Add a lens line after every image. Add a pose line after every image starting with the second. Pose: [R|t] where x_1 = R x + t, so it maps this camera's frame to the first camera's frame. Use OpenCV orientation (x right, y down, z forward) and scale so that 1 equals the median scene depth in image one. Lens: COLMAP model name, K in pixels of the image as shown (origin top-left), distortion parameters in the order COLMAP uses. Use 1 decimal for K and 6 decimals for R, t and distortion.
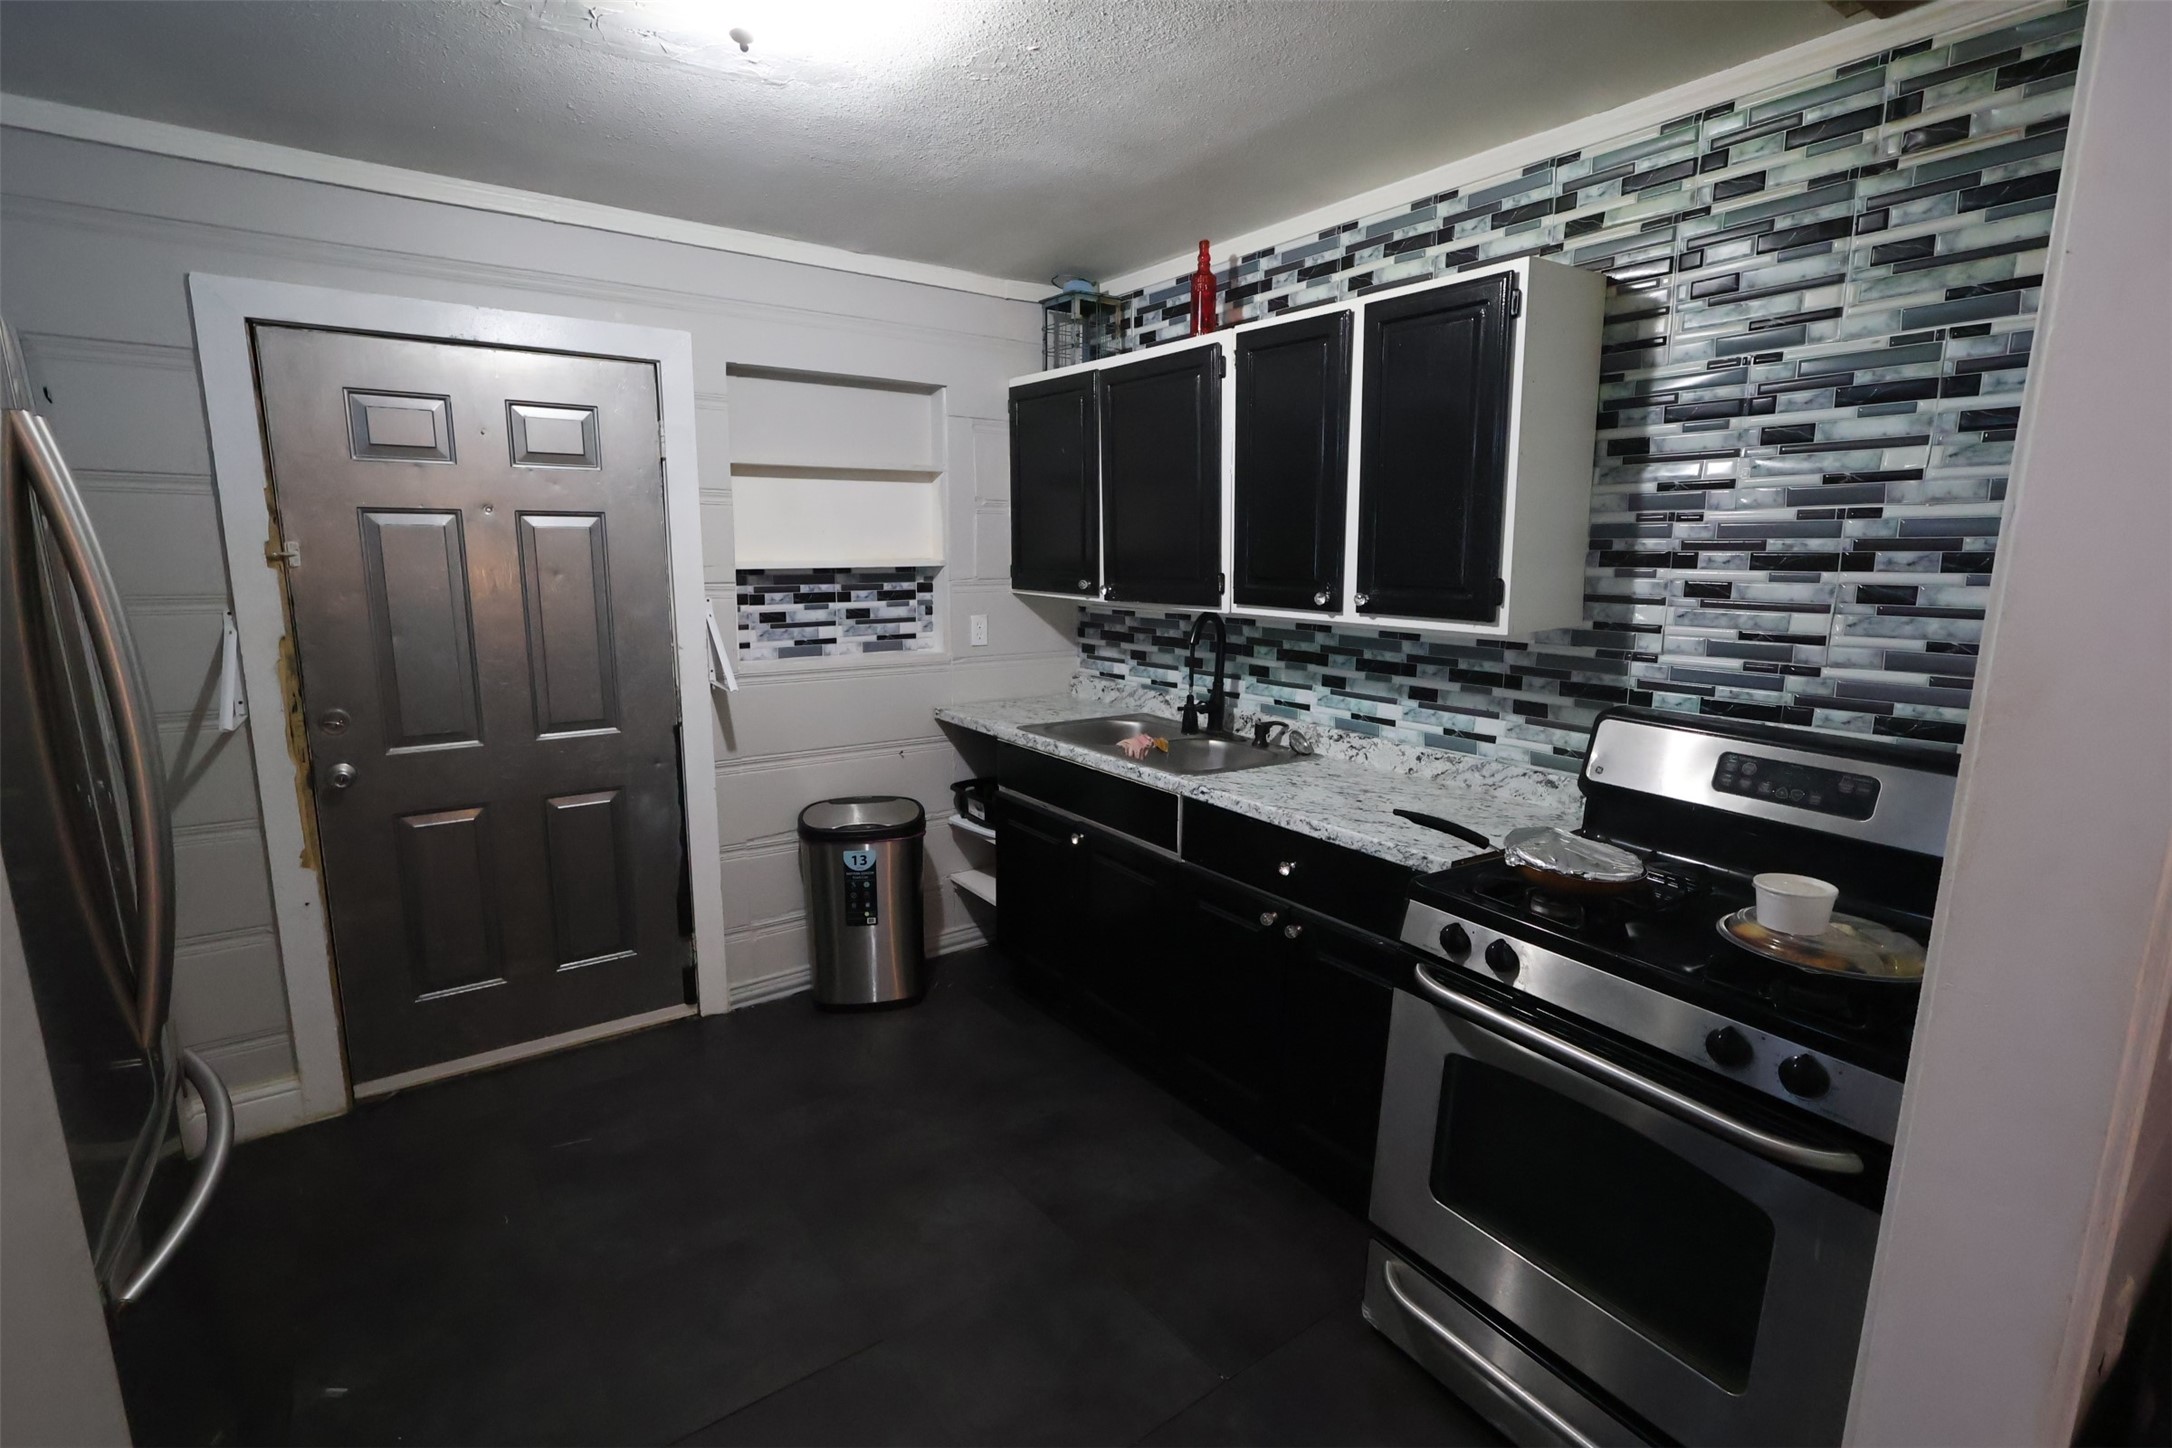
lens RADIAL K [[1039.5, 0, 1042.9], [0, 1039.5, 729.1], [0, 0, 1]] dist [-0.000812, 0.001290]
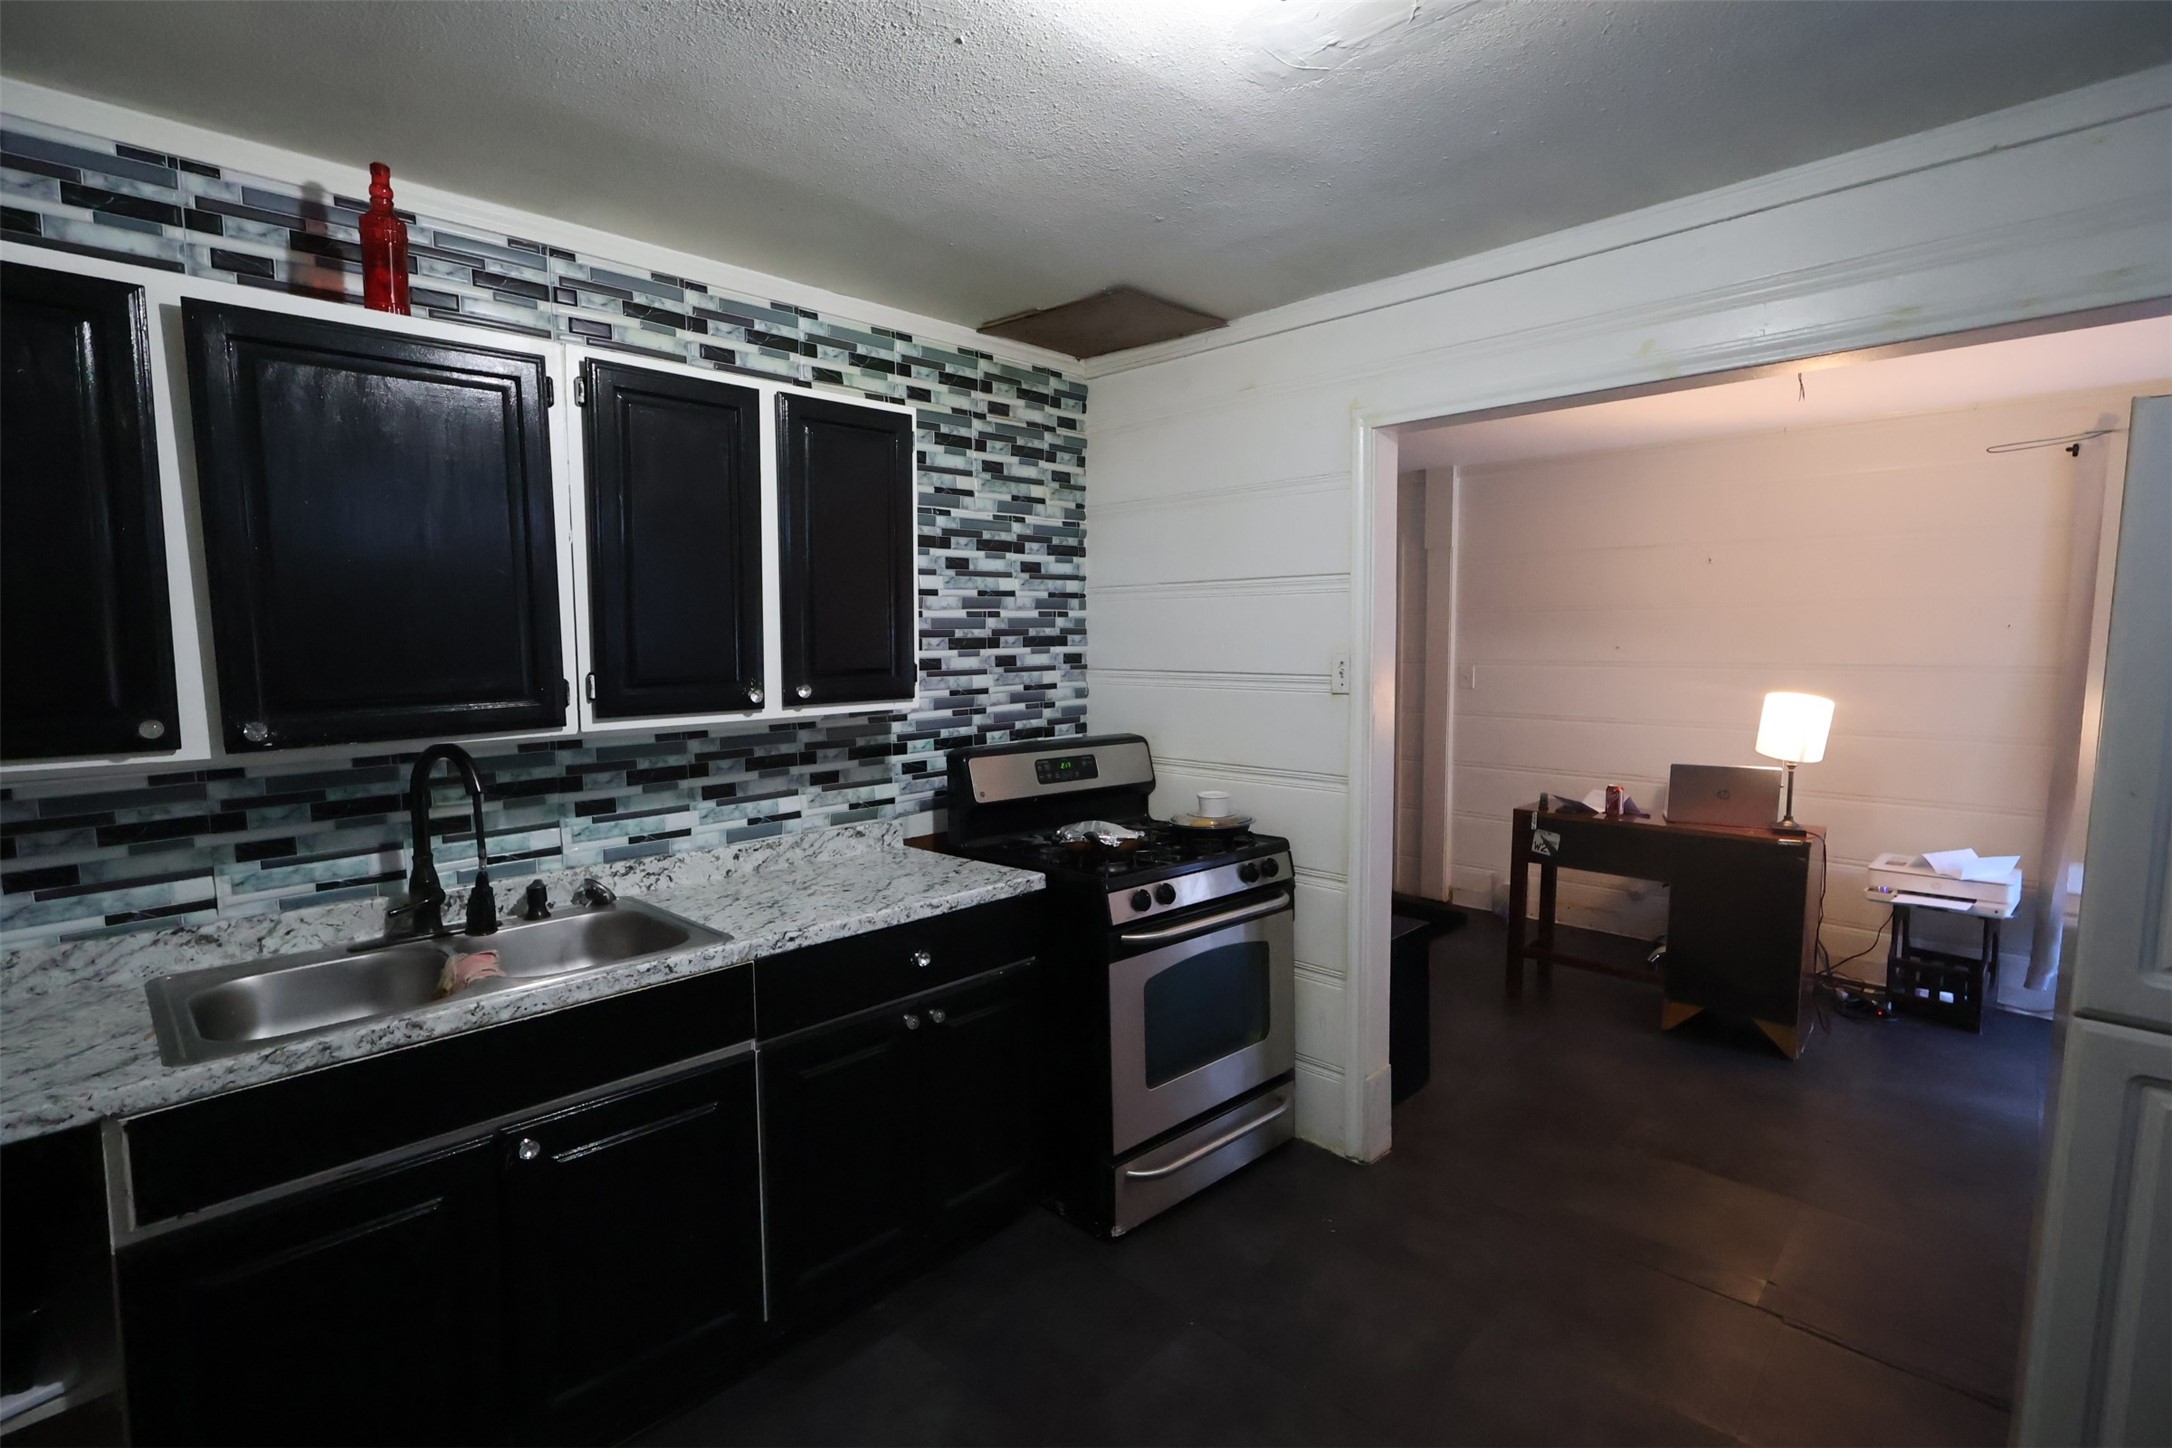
lens RADIAL K [[1039.5, 0, 1042.9], [0, 1039.5, 729.1], [0, 0, 1]] dist [-0.000812, 0.001290]
pose [[-0.200053, -0.083501, 0.976221, -0.727567], [0.188943, 0.974372, 0.122062, -0.175692], [-0.961395, 0.208869, -0.179149, 1.024777]]
